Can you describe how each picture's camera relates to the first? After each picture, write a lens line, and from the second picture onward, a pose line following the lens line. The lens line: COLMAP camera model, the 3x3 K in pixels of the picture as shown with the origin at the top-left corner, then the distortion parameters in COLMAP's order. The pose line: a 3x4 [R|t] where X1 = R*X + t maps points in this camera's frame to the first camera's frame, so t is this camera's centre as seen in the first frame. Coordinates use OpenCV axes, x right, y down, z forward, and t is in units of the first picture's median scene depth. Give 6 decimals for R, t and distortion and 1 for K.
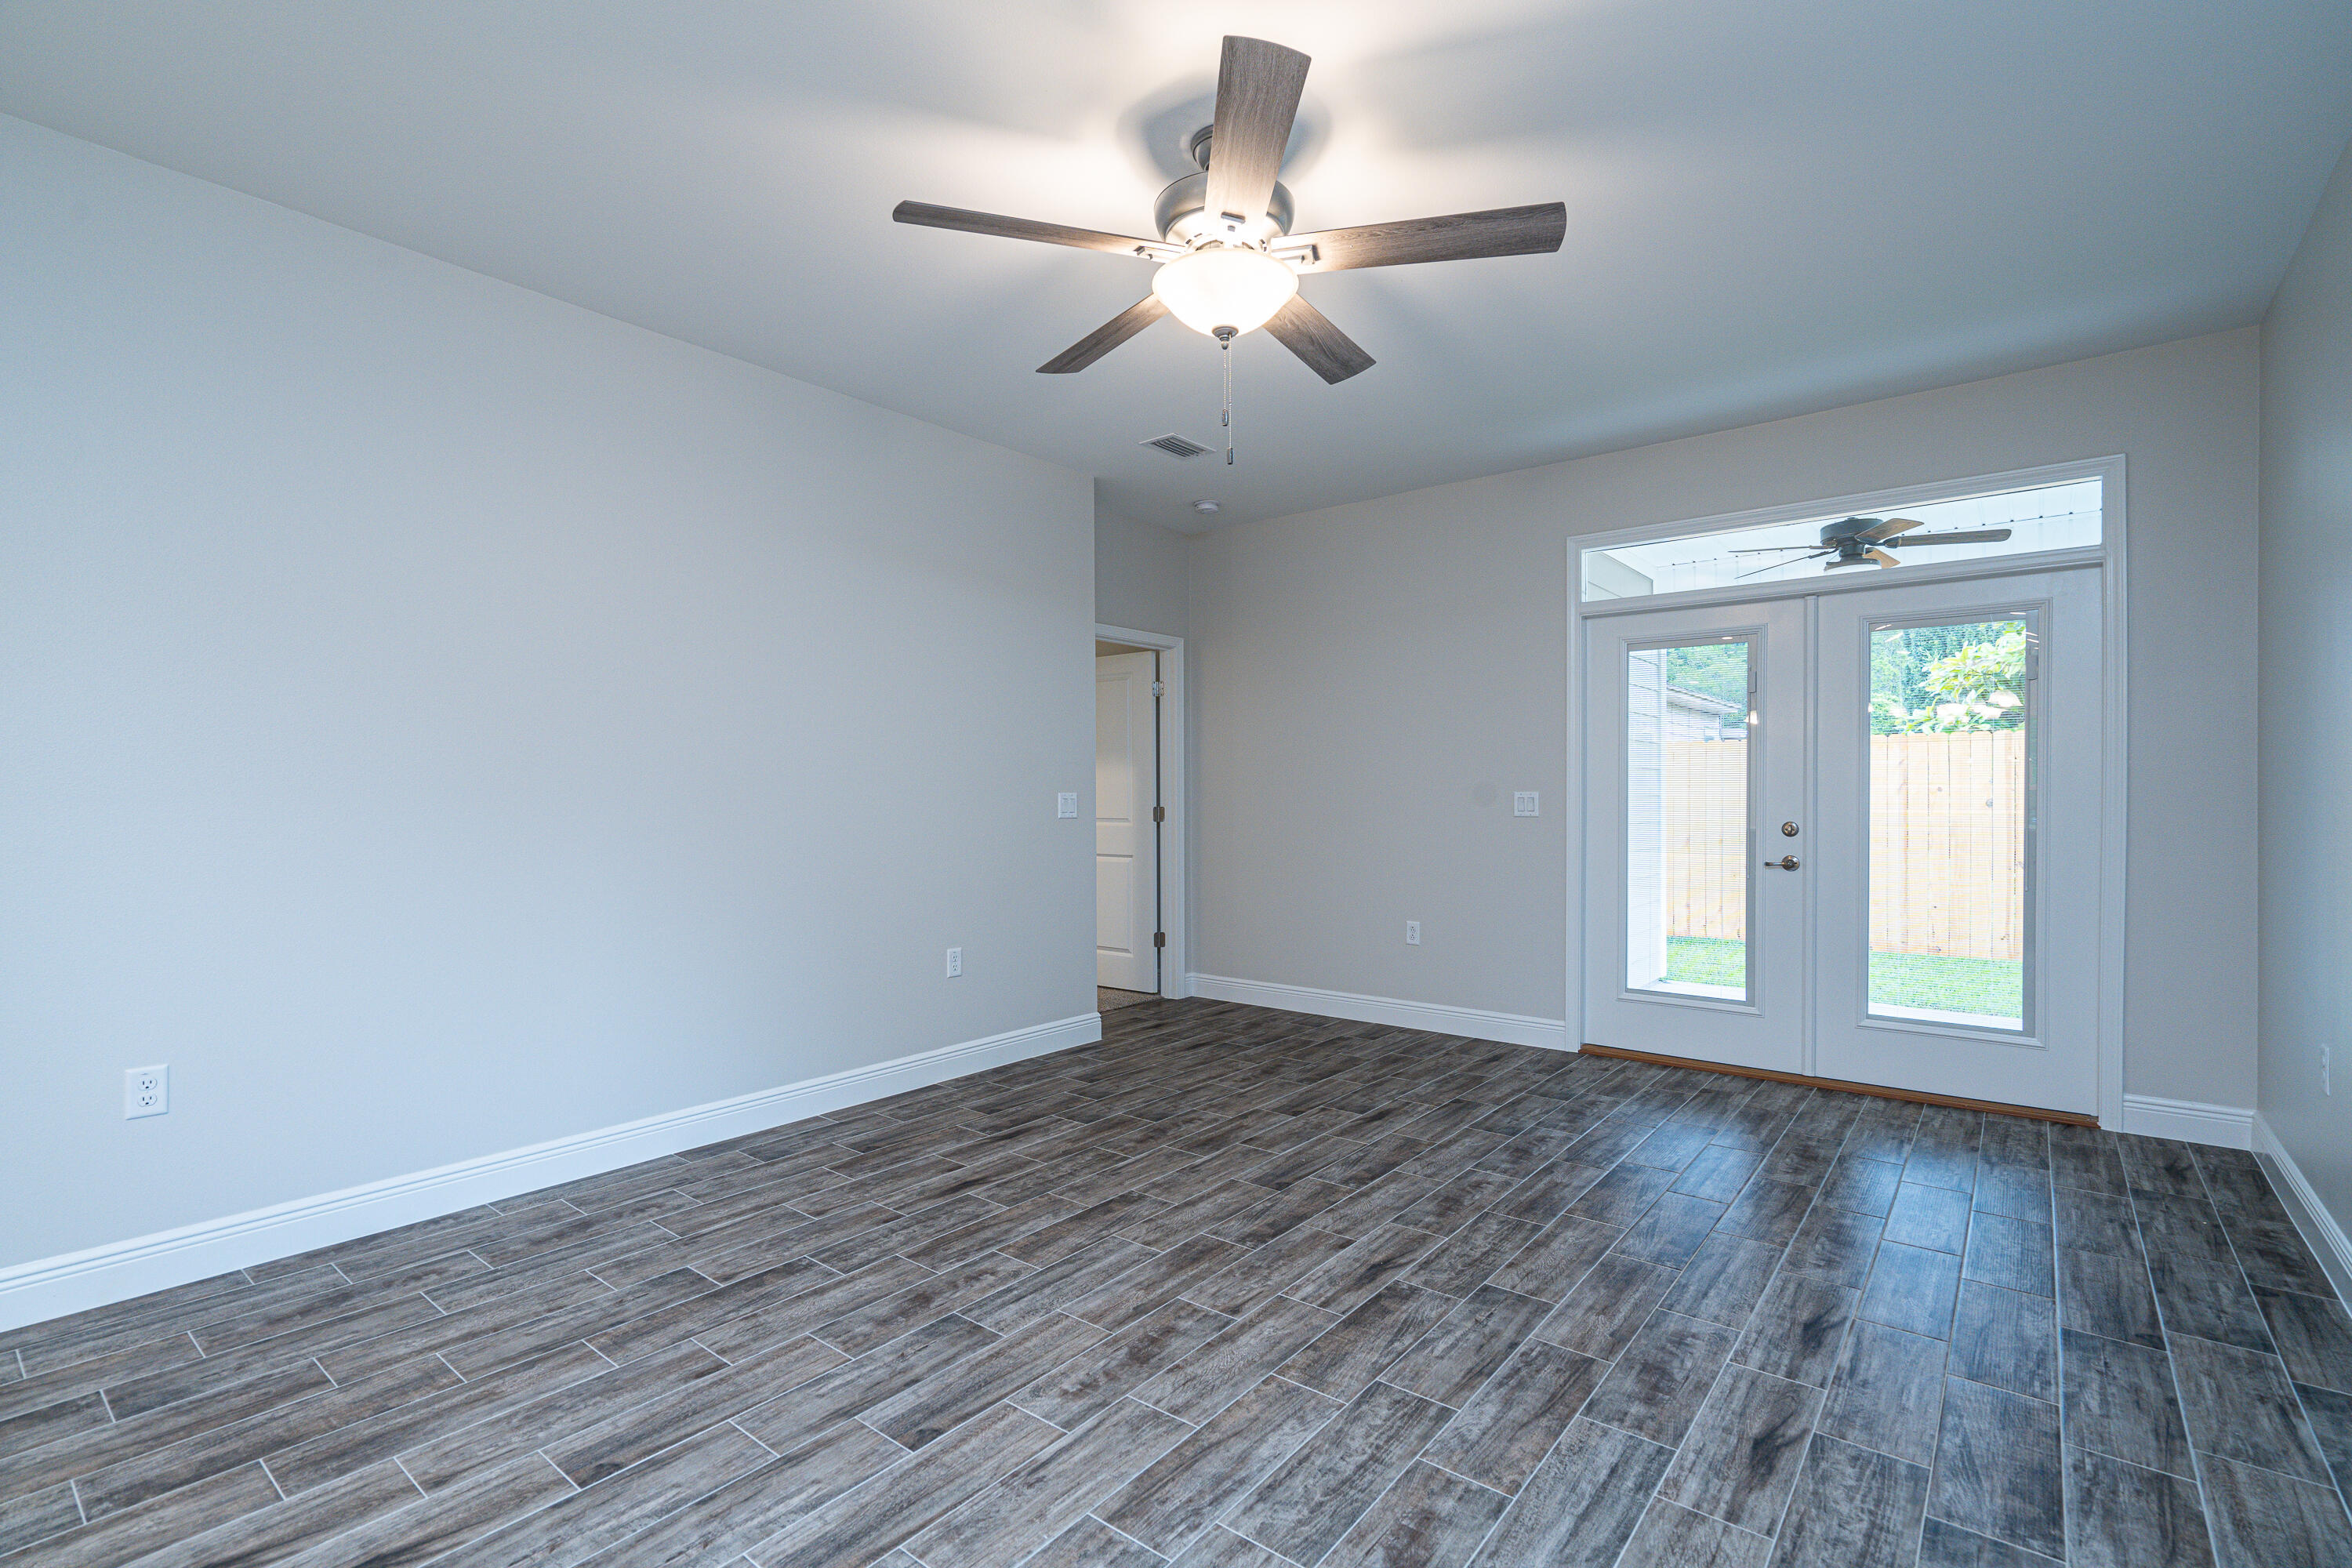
lens RADIAL K [[1057.4, 0, 1176.0], [0, 1057.4, 784.0], [0, 0, 1]] dist [-0.003717, 0.000678]
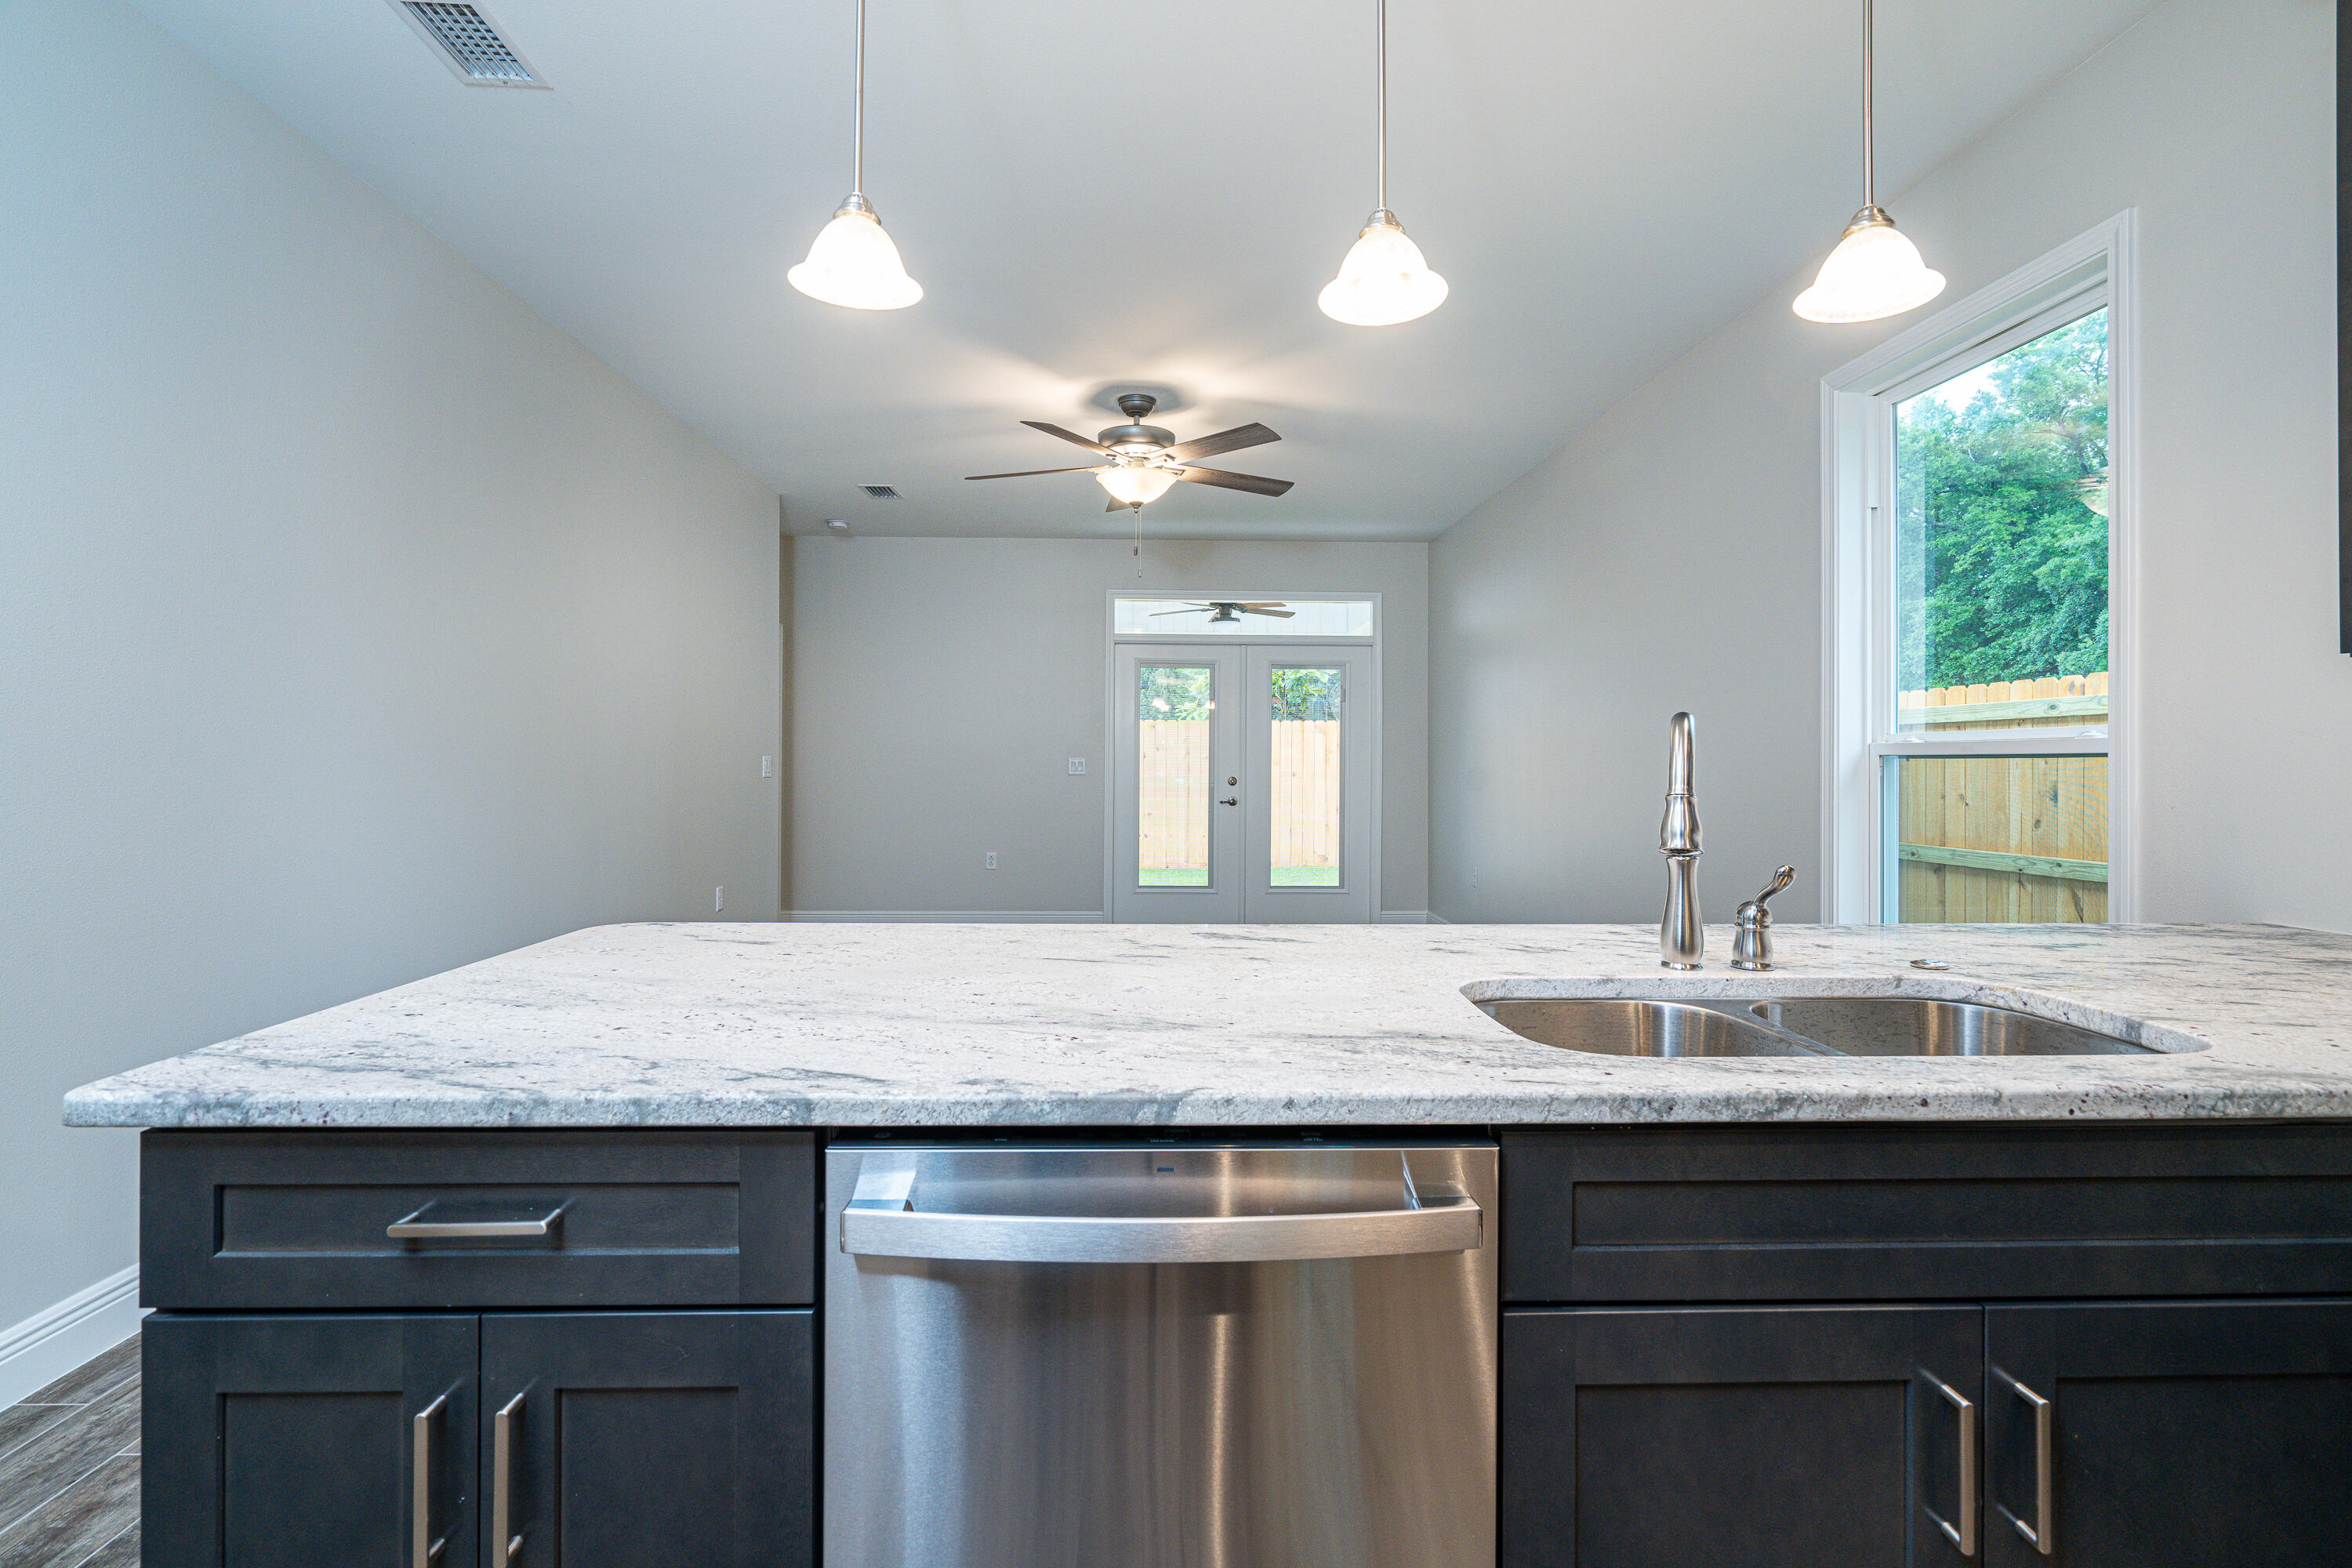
lens RADIAL K [[1070.3, 0, 1170.6], [0, 1070.3, 774.5], [0, 0, 1]] dist [-0.003310, 0.000885]
pose [[0.763882, -0.002391, 0.645351, -0.896280], [-0.014417, 0.999680, 0.020769, -0.004502], [-0.645194, -0.025169, 0.763604, -0.368520]]
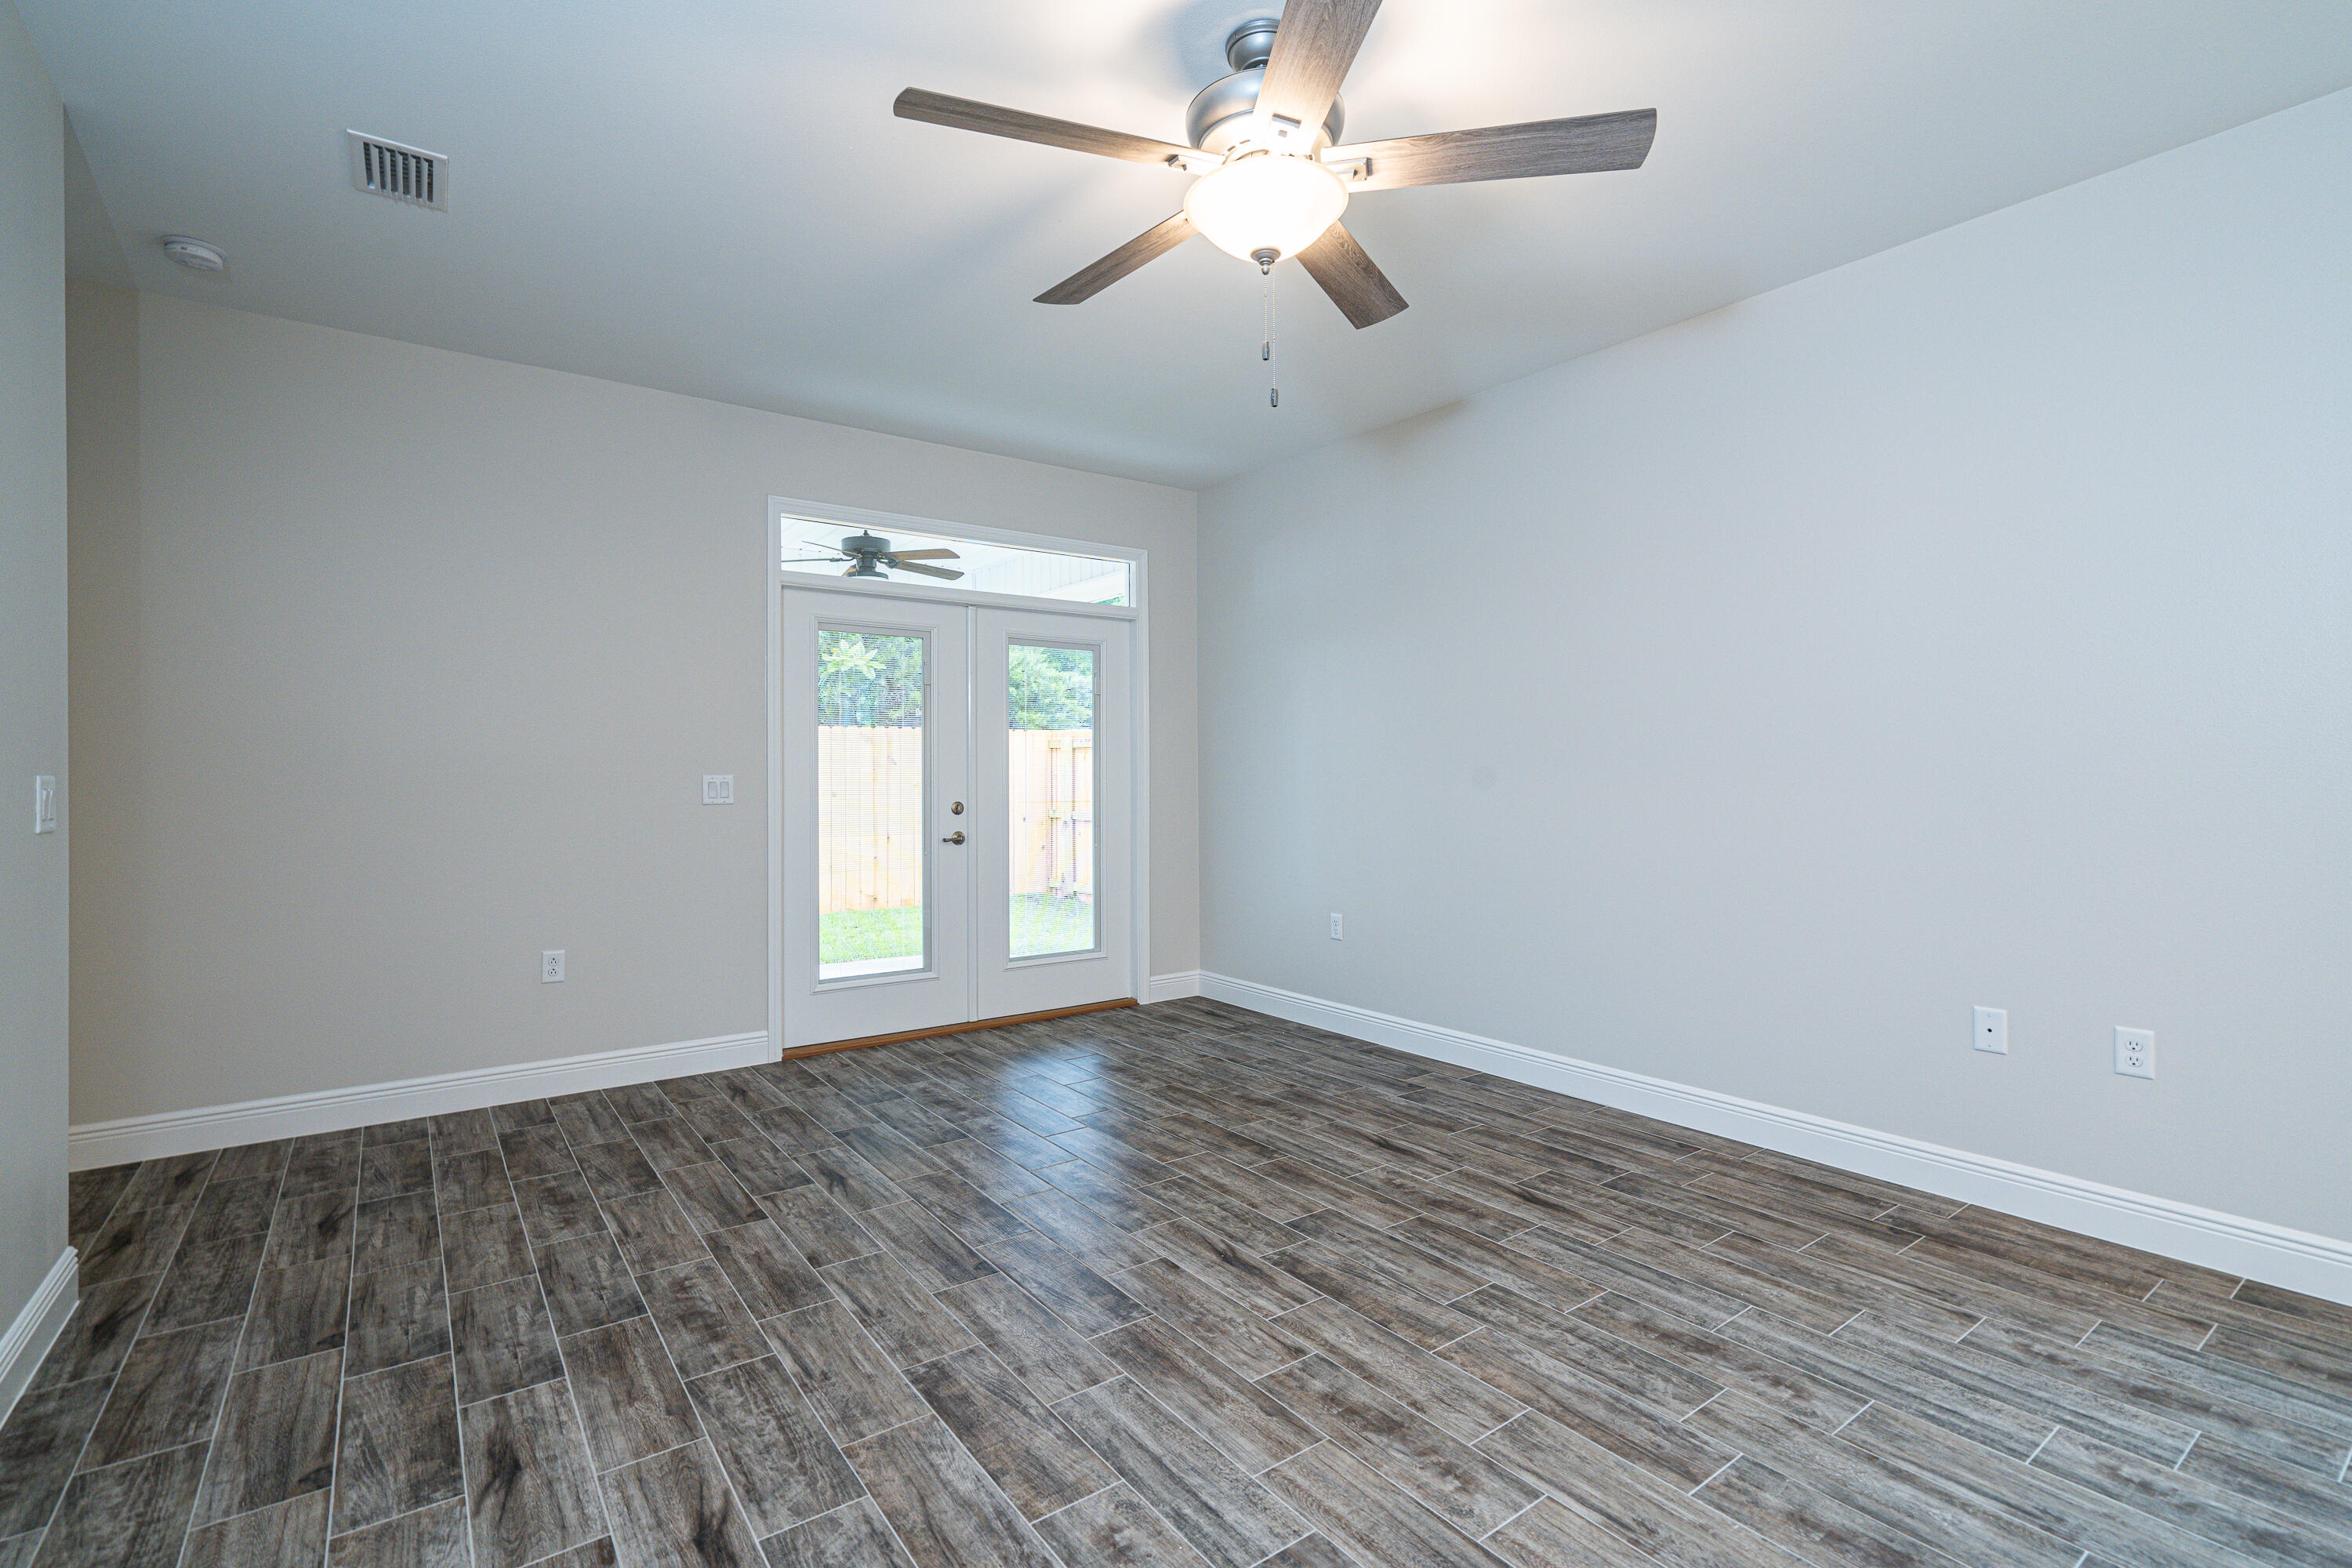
lens RADIAL K [[1070.3, 0, 1170.6], [0, 1070.3, 774.5], [0, 0, 1]] dist [-0.003310, 0.000885]
pose [[0.262928, 0.002675, 0.964812, -0.693557], [-0.006299, 0.999980, -0.001056, 0.009017], [-0.964795, -0.005800, 0.262939, 0.707956]]
